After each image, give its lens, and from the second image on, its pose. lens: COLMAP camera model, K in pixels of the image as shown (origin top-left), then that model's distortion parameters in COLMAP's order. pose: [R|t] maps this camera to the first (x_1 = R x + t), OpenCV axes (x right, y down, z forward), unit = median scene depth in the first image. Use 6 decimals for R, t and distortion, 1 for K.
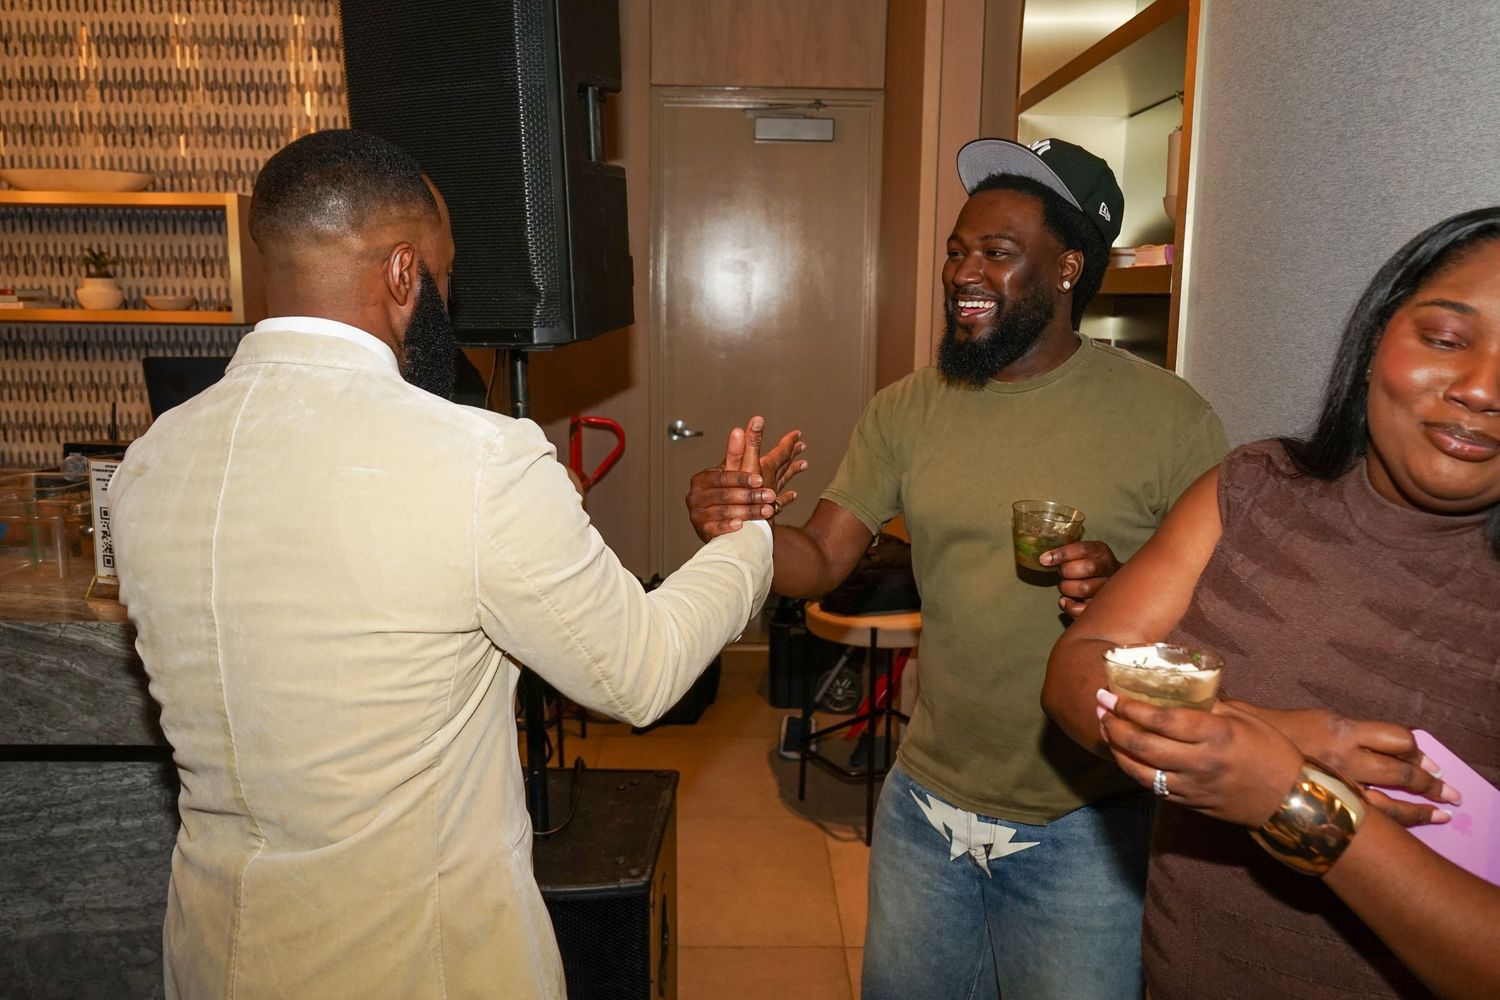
lens RADIAL K [[1190.1, 0, 746.9], [0, 1190.1, 505.5], [0, 0, 1]] dist [-0.012870, 0.018258]
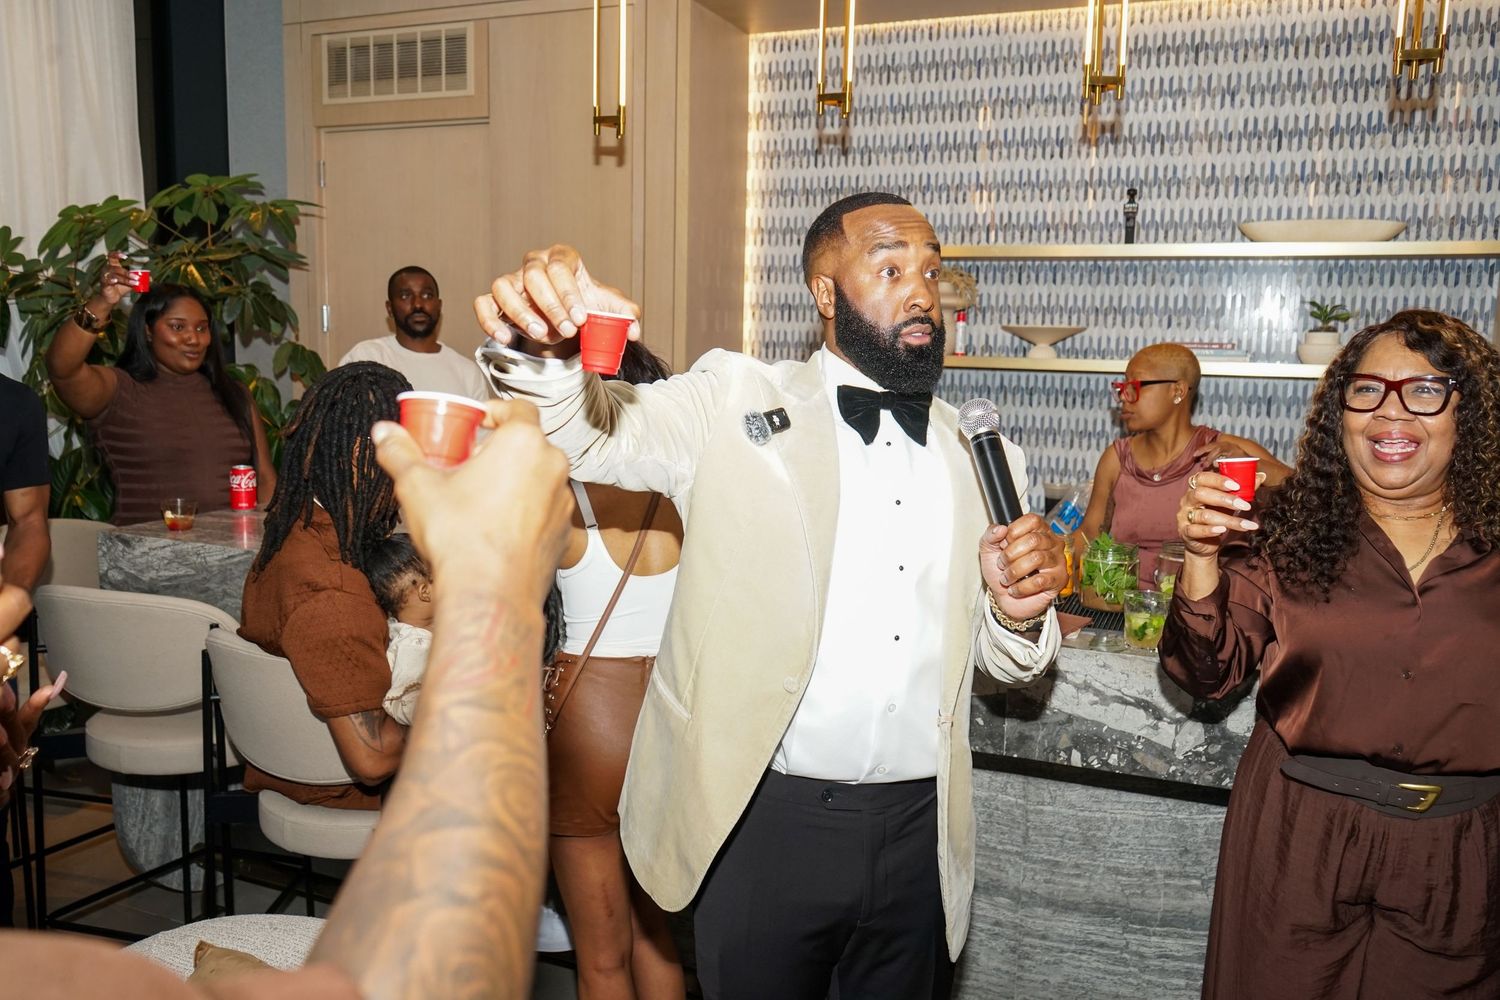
lens RADIAL K [[1190.1, 0, 750.4], [0, 1190.1, 496.0], [0, 0, 1]] dist [-0.012870, 0.018258]
pose [[0.918360, 0.059319, -0.391275, -0.580238], [-0.076276, 0.996696, -0.027923, 0.000297], [0.388326, 0.055488, 0.919850, -0.043937]]
